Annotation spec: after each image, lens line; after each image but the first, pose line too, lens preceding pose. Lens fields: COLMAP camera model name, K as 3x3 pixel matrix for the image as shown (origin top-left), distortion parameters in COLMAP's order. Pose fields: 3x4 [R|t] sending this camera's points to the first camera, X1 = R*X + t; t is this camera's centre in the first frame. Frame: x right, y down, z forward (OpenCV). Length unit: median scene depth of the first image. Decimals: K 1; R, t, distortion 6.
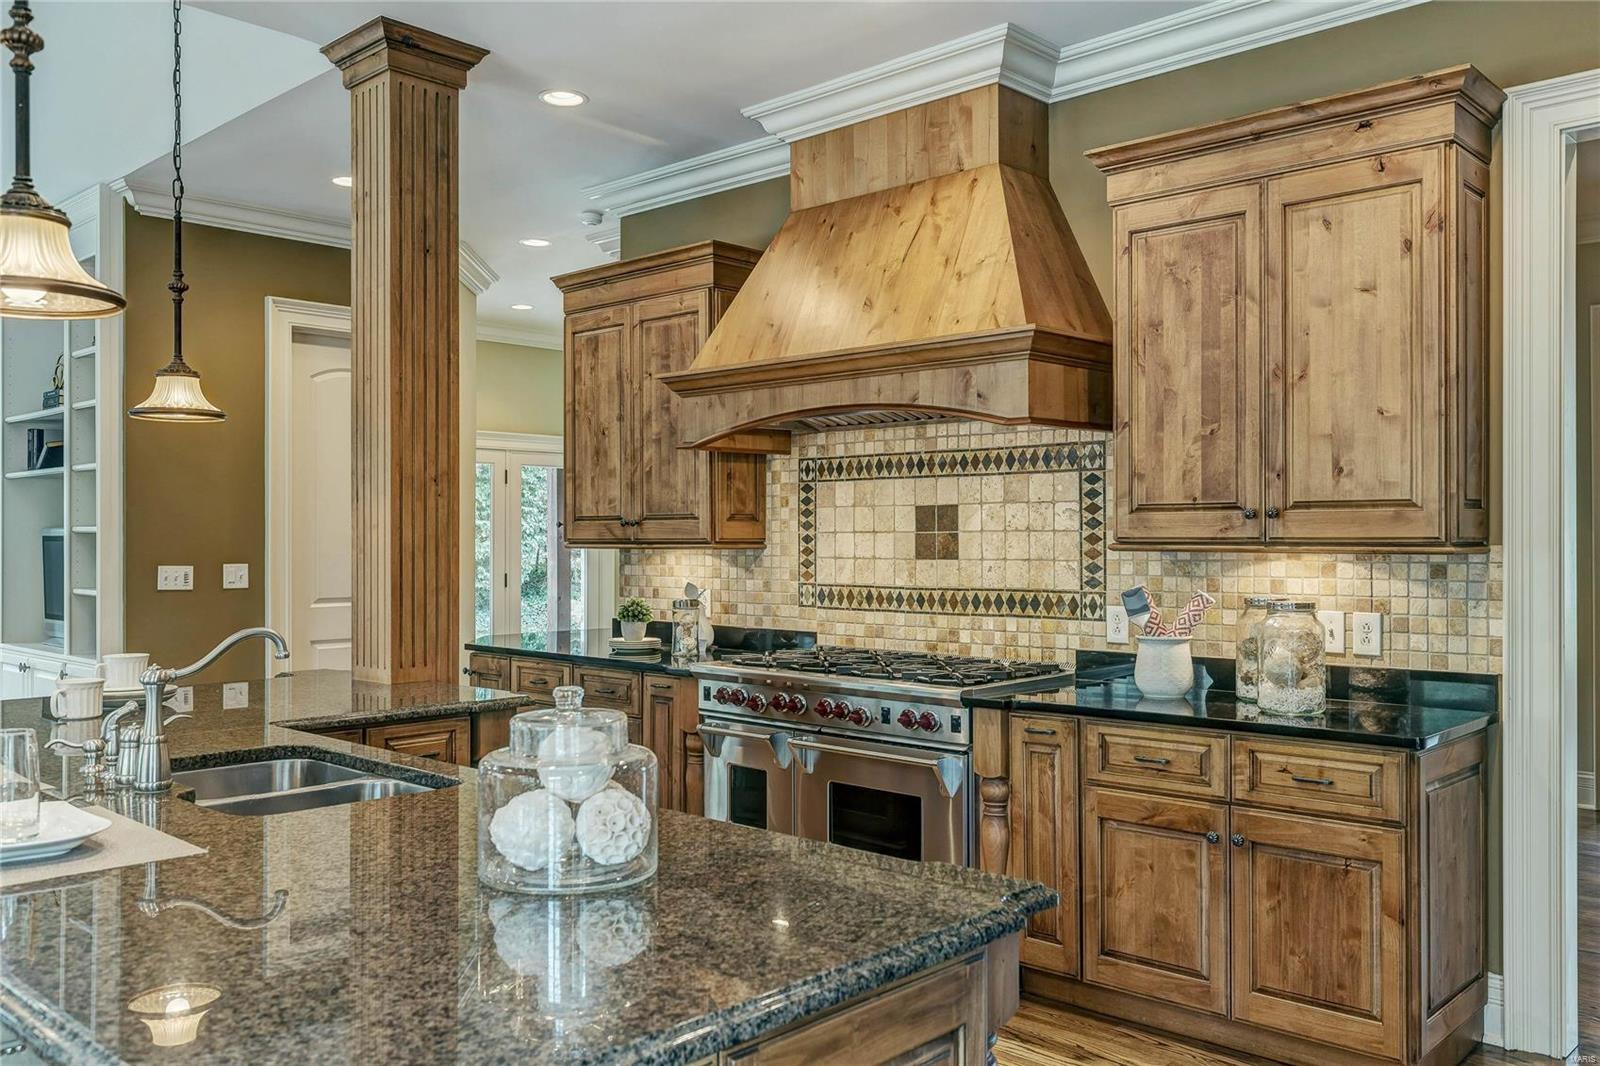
lens RADIAL K [[1285.9, 0, 800.0], [0, 1285.9, 533.0], [0, 0, 1]] dist [0.001823, -0.002790]
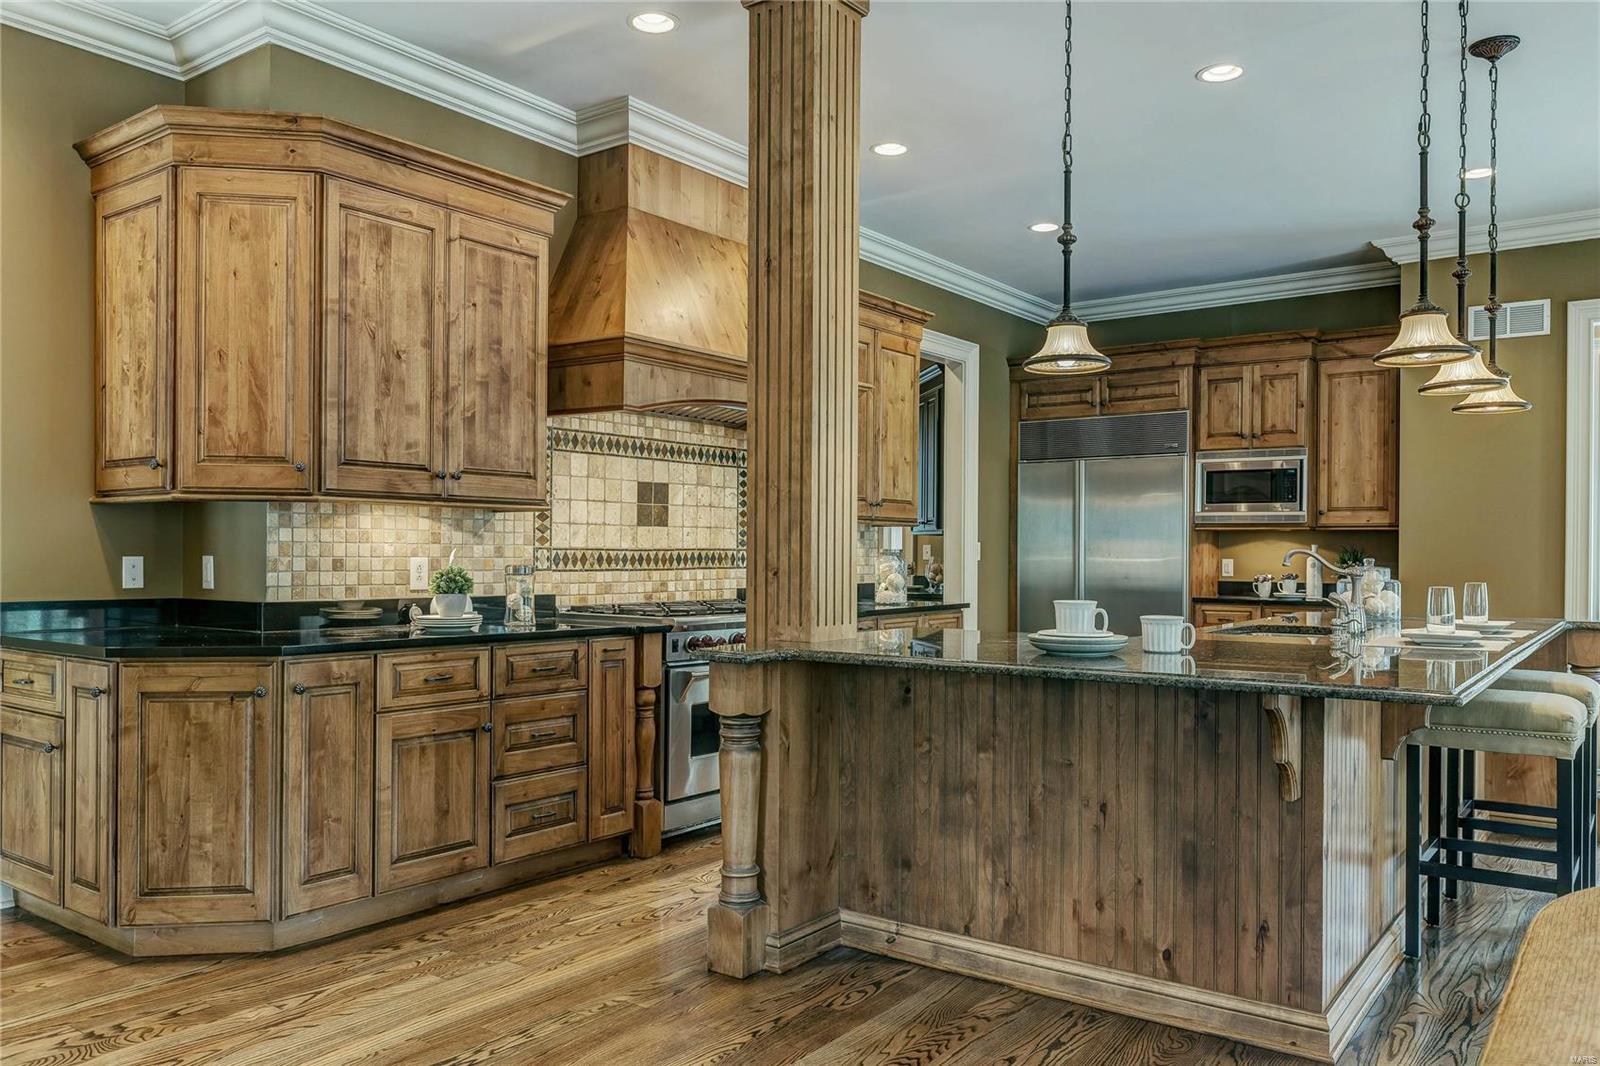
lens RADIAL K [[1185.2, 0, 800.4], [0, 1185.2, 550.9], [0, 0, 1]] dist [-0.001241, -0.000270]
pose [[-0.112783, 0.002079, 0.993617, -1.061921], [-0.009751, 0.999947, -0.003199, 0.047340], [-0.993572, -0.010050, -0.112757, 1.000278]]
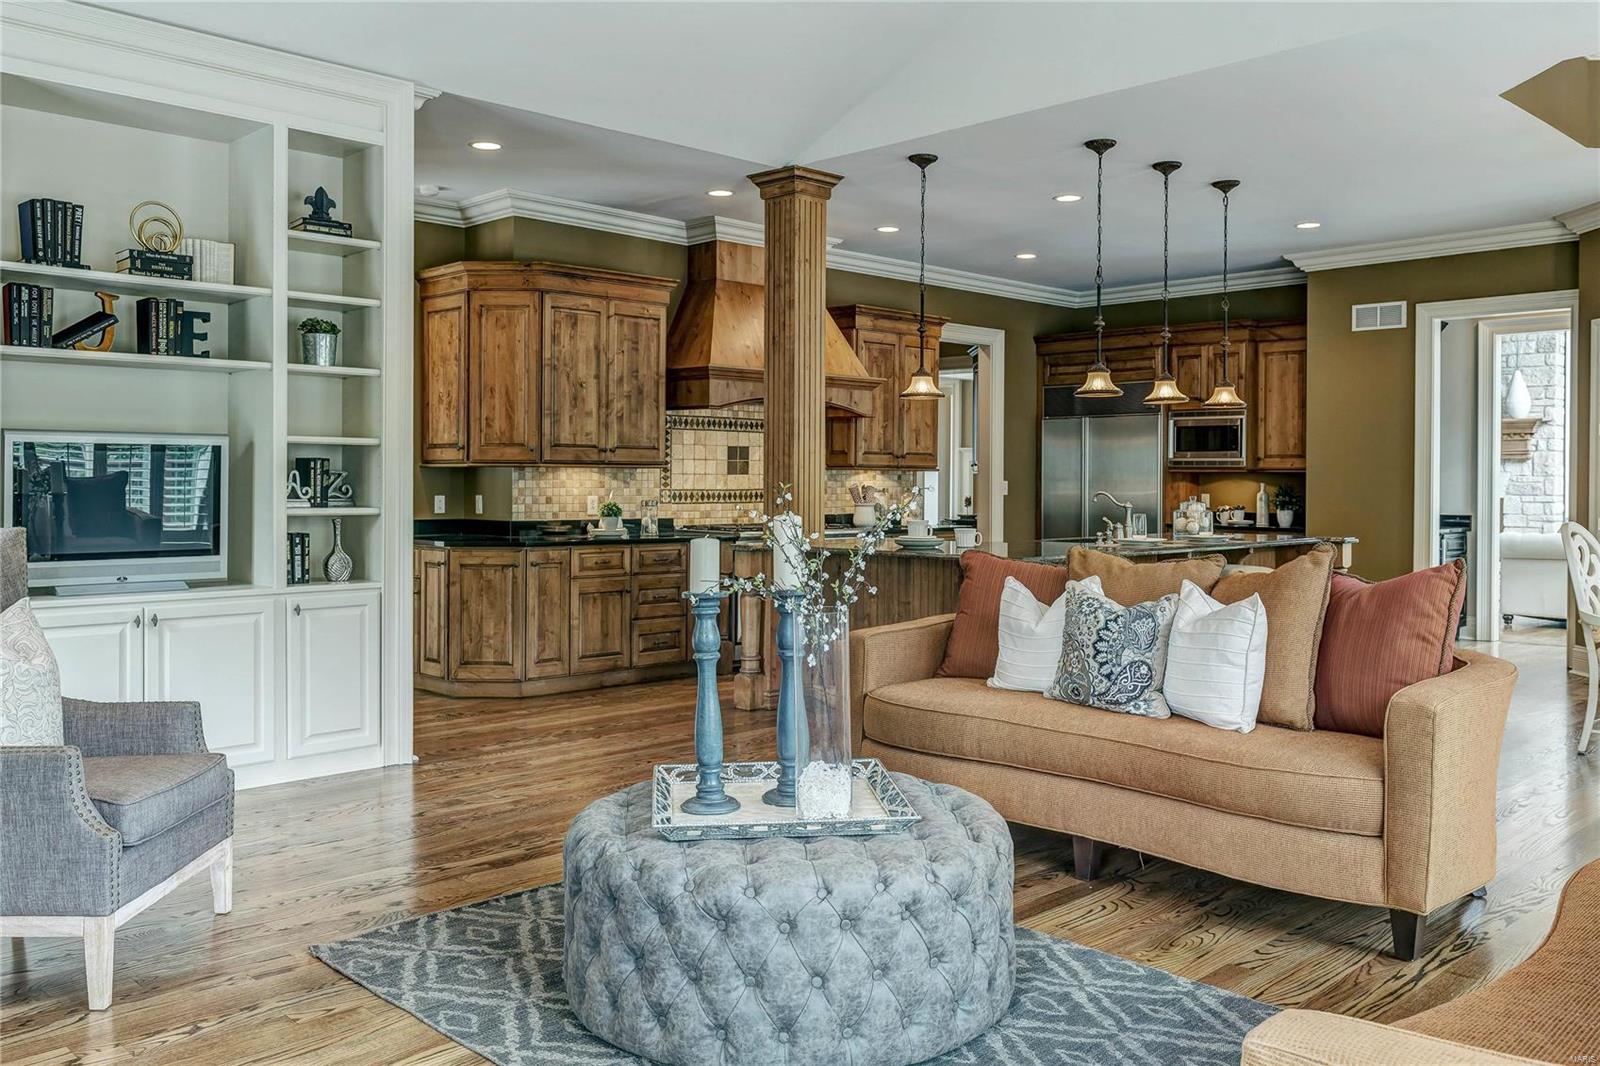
lens RADIAL K [[1329.0, 0, 801.3], [0, 1329.0, 472.8], [0, 0, 1]] dist [0.003518, 0.003172]
pose [[0.041638, 0.005465, 0.999118, -1.898350], [-0.008629, 0.999950, -0.005110, 0.027645], [-0.999096, -0.008409, 0.041683, 0.833877]]
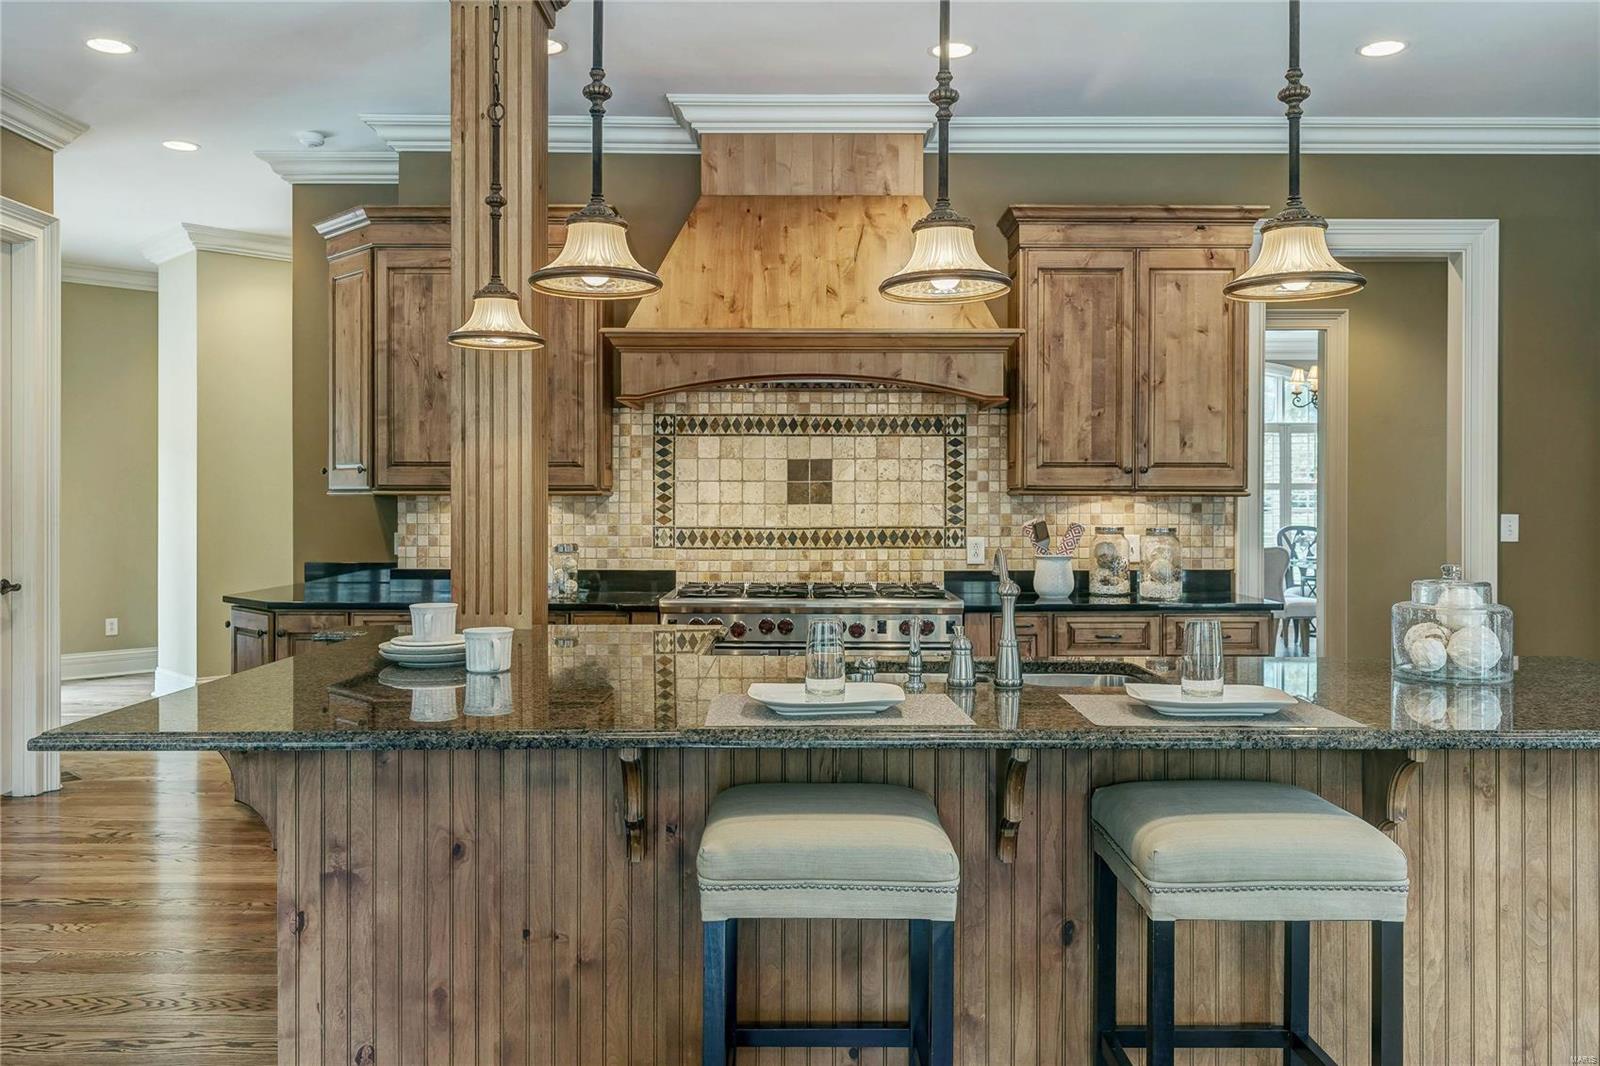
lens RADIAL K [[1233.0, 0, 799.8], [0, 1233.0, 502.2], [0, 0, 1]] dist [-0.000813, 0.000957]
pose [[0.732109, 0.001449, 0.681186, -0.701949], [-0.005251, 0.999980, 0.003516, 0.014971], [-0.681167, -0.006151, 0.732102, 0.157019]]
